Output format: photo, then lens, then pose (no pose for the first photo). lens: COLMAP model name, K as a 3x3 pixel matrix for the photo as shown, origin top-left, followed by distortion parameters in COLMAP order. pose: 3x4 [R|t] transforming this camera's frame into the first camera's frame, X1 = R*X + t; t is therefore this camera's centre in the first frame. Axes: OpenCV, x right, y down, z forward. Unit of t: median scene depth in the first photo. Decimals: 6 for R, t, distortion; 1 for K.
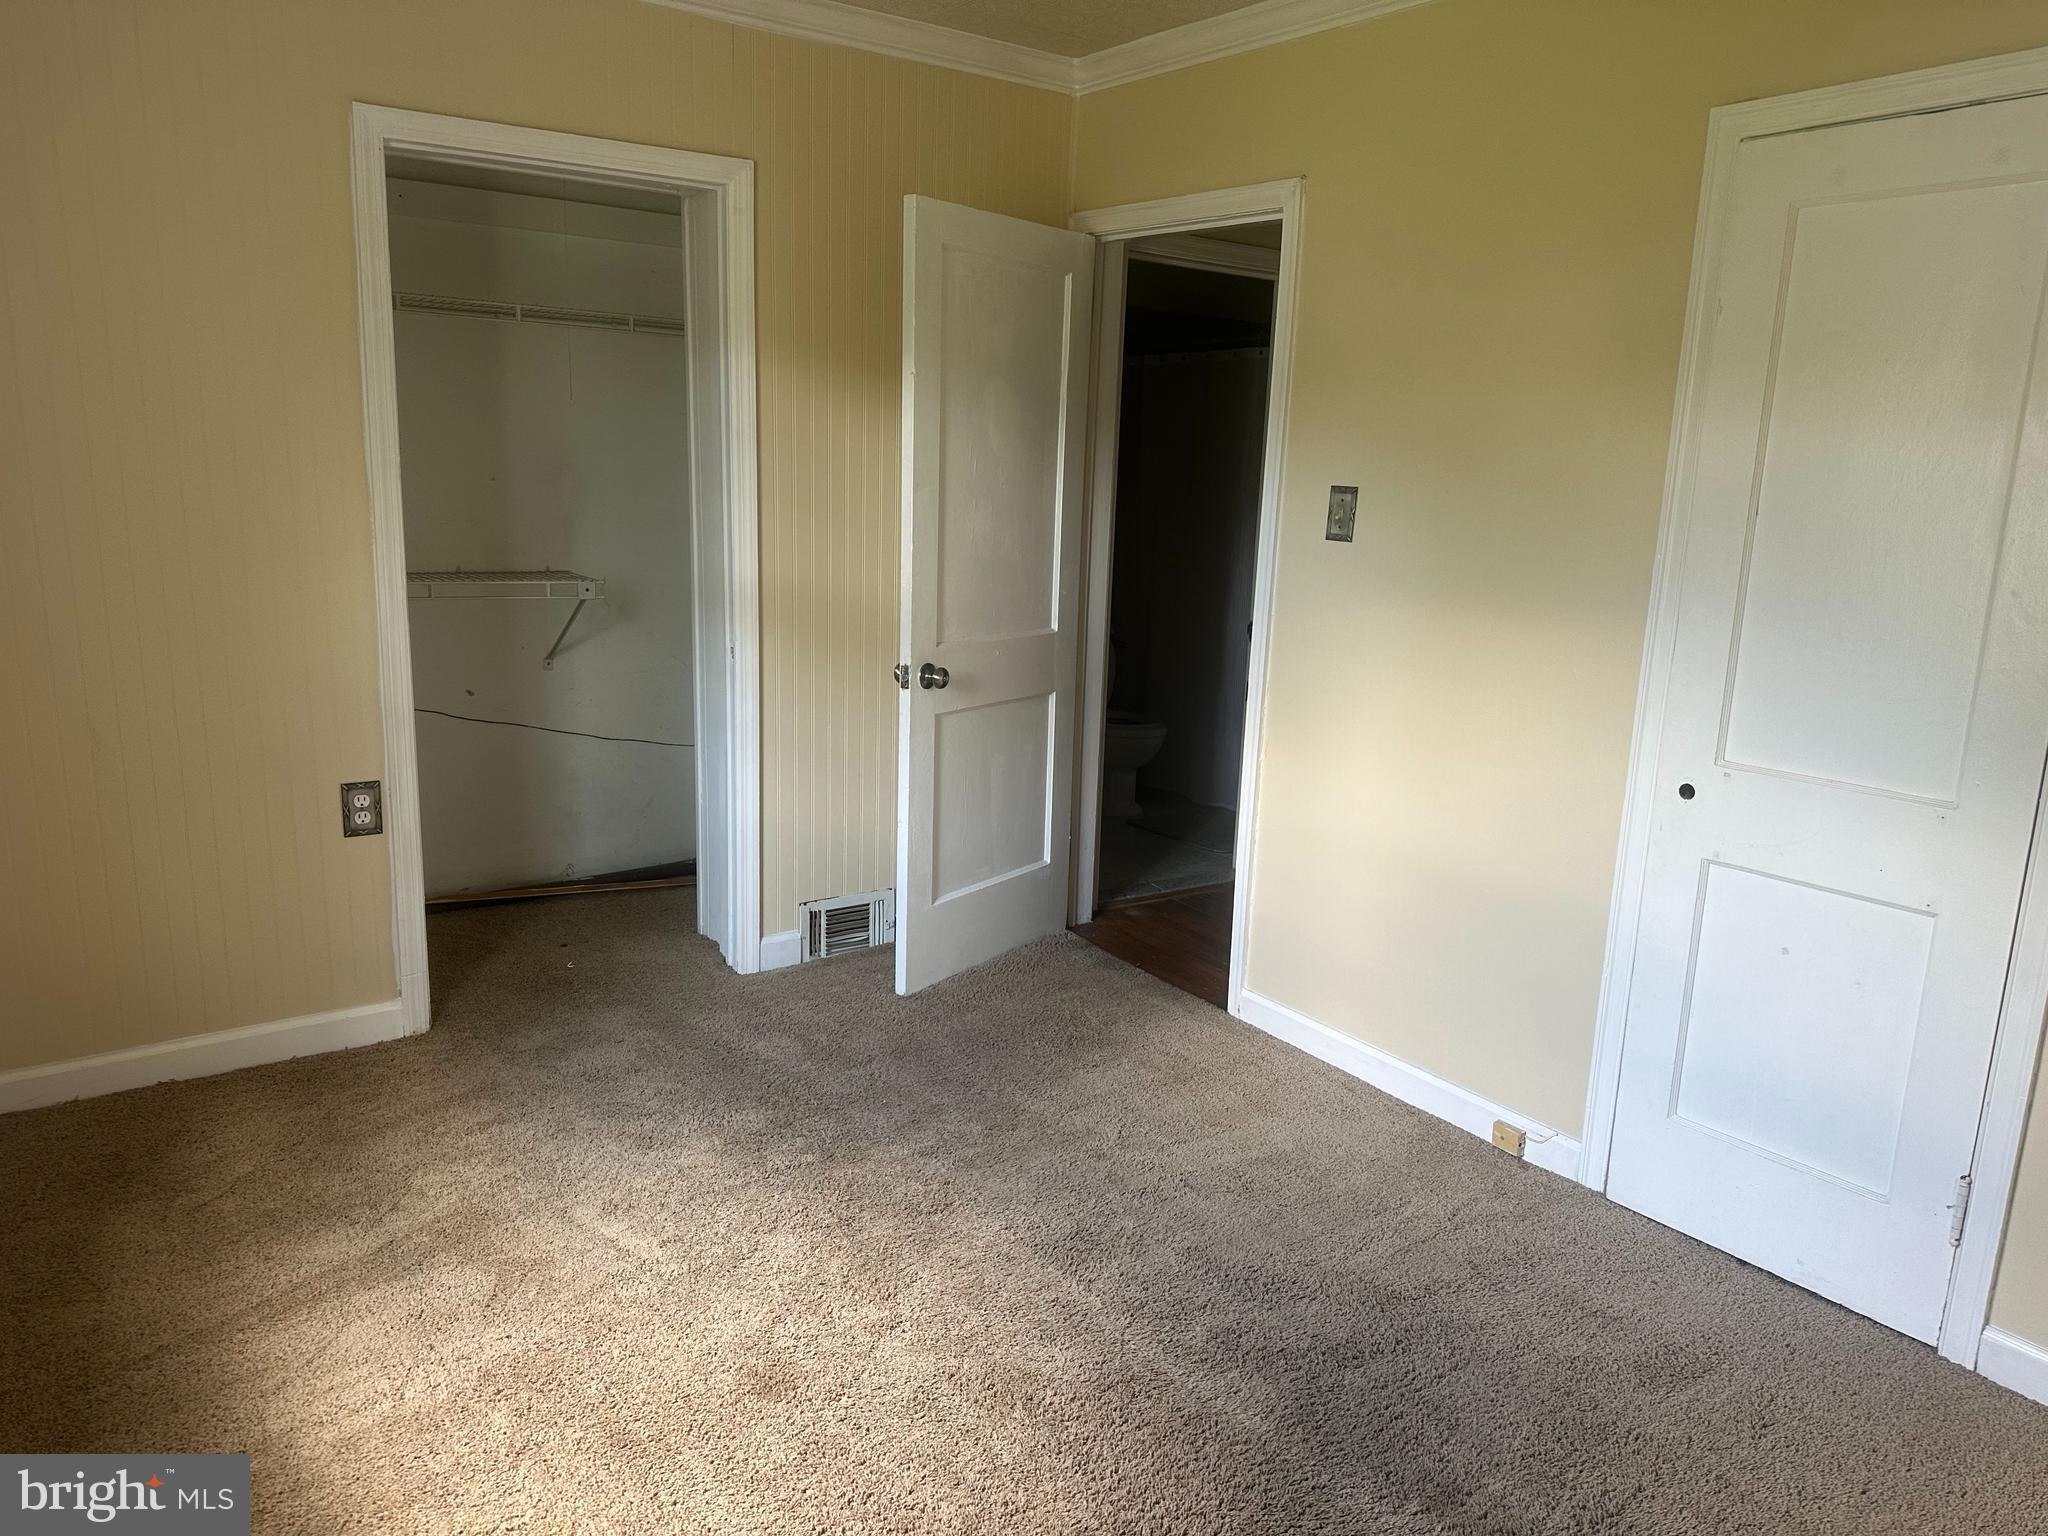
lens RADIAL K [[1421.6, 0, 1015.3], [0, 1421.6, 762.7], [0, 0, 1]] dist [0.111936, -0.212980]
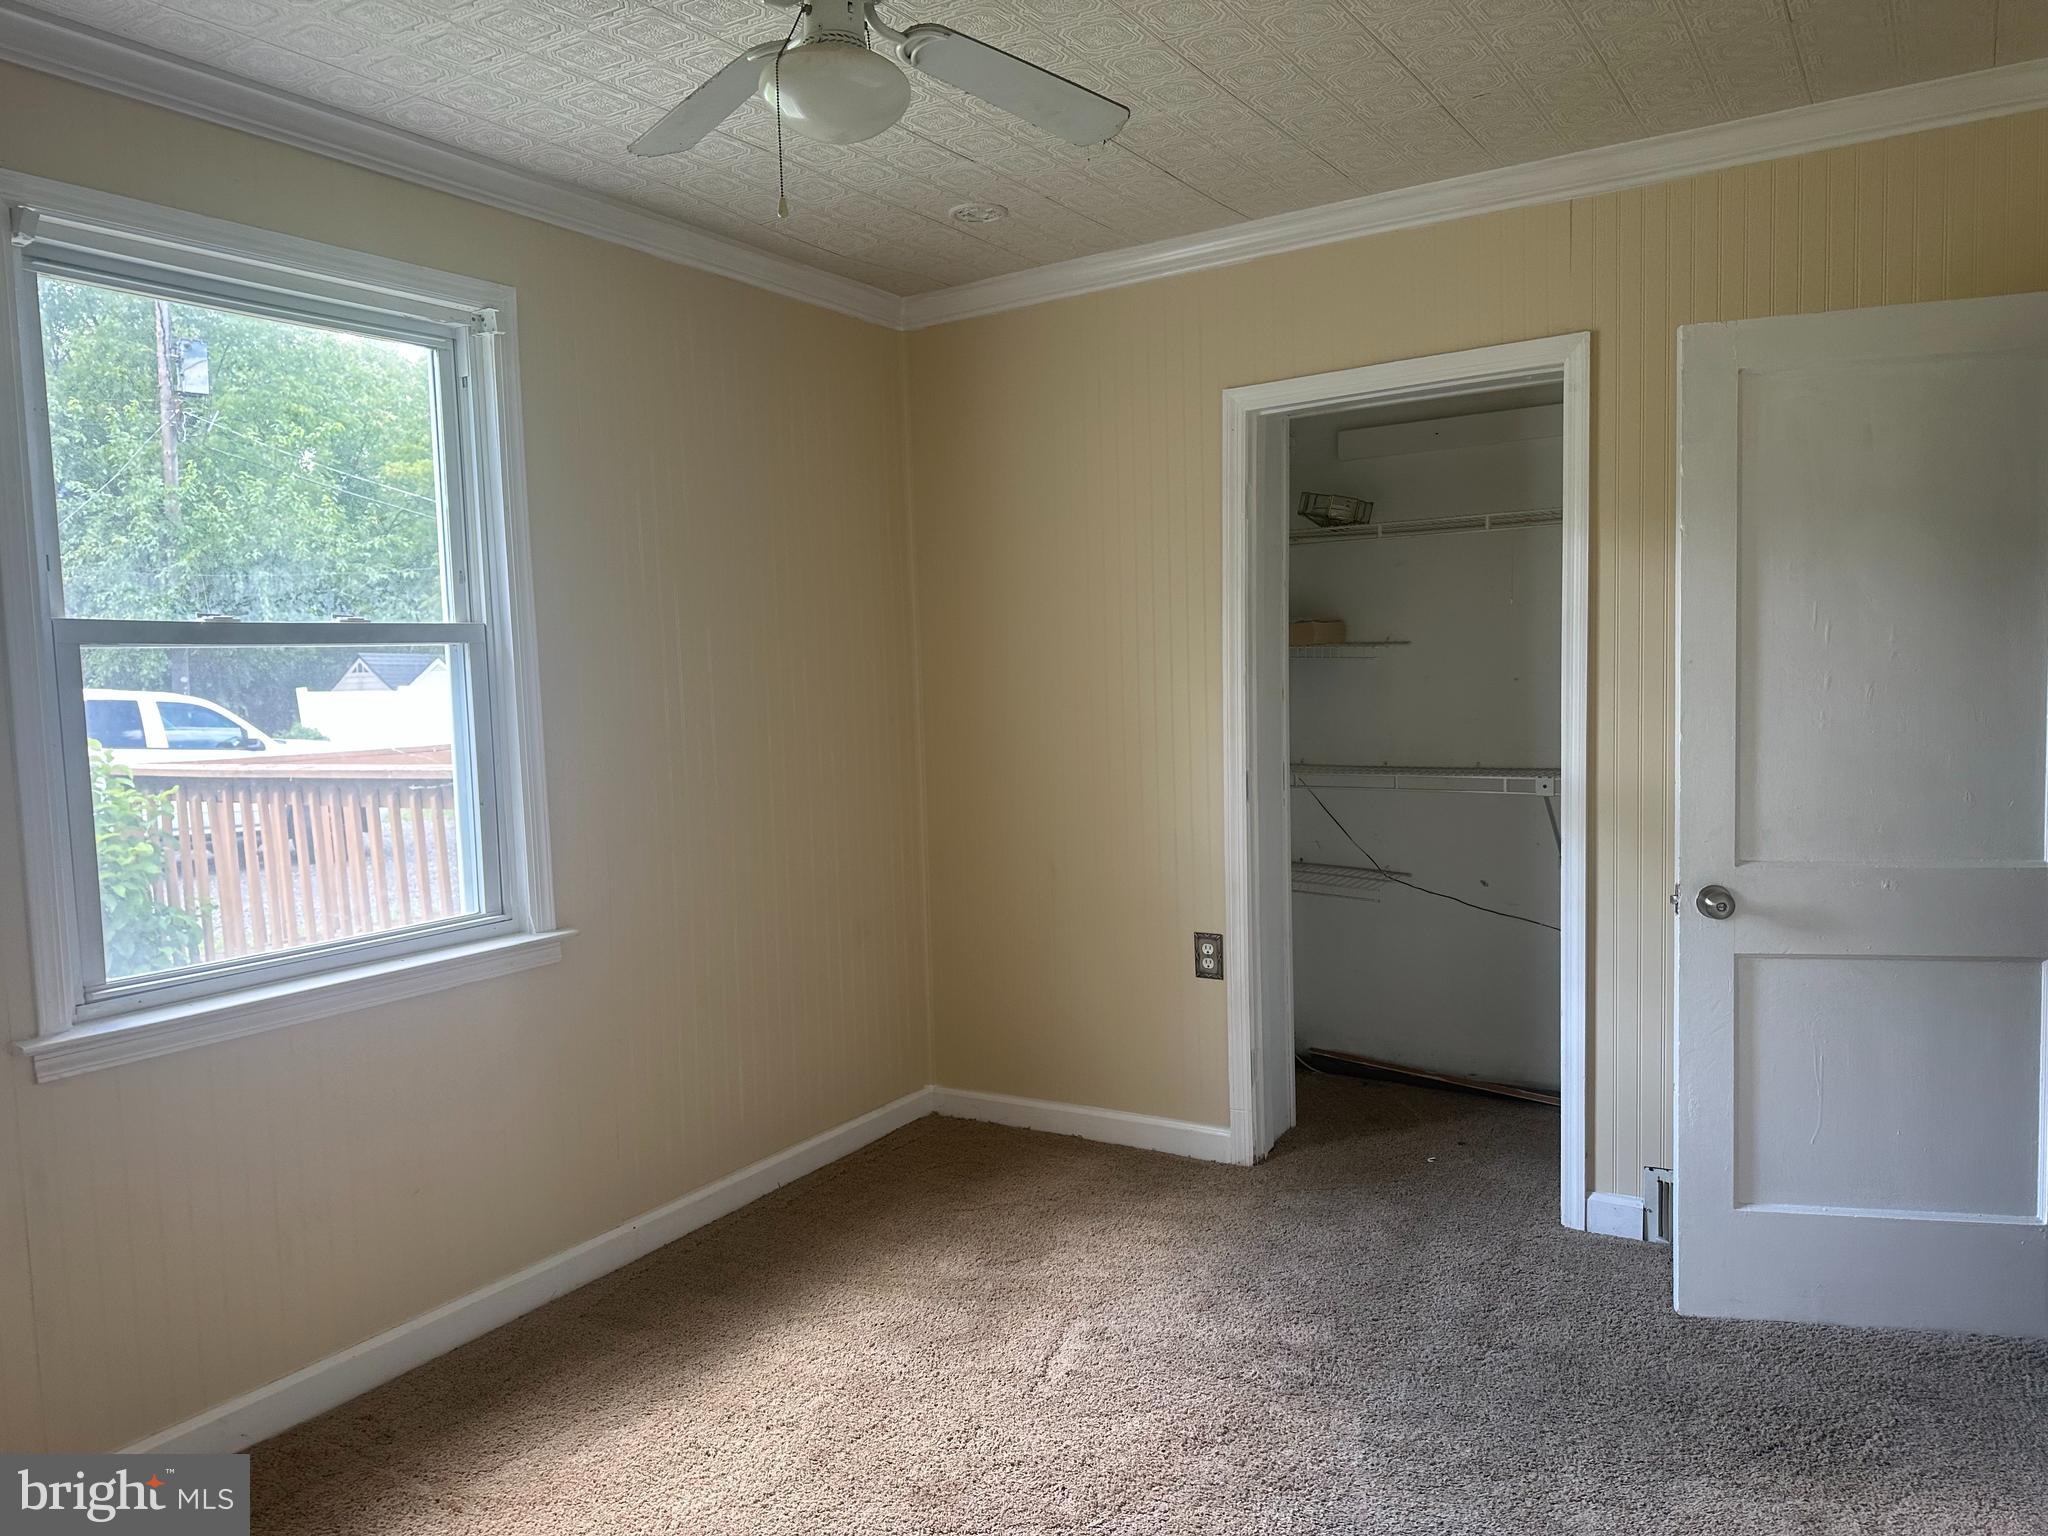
lens RADIAL K [[1421.6, 0, 1015.3], [0, 1421.6, 762.7], [0, 0, 1]] dist [0.111936, -0.212980]
pose [[0.369423, 0.012999, -0.929171, 0.569905], [-0.146909, 0.988145, -0.044584, -0.048665], [0.917575, 0.152973, 0.366953, 0.380013]]
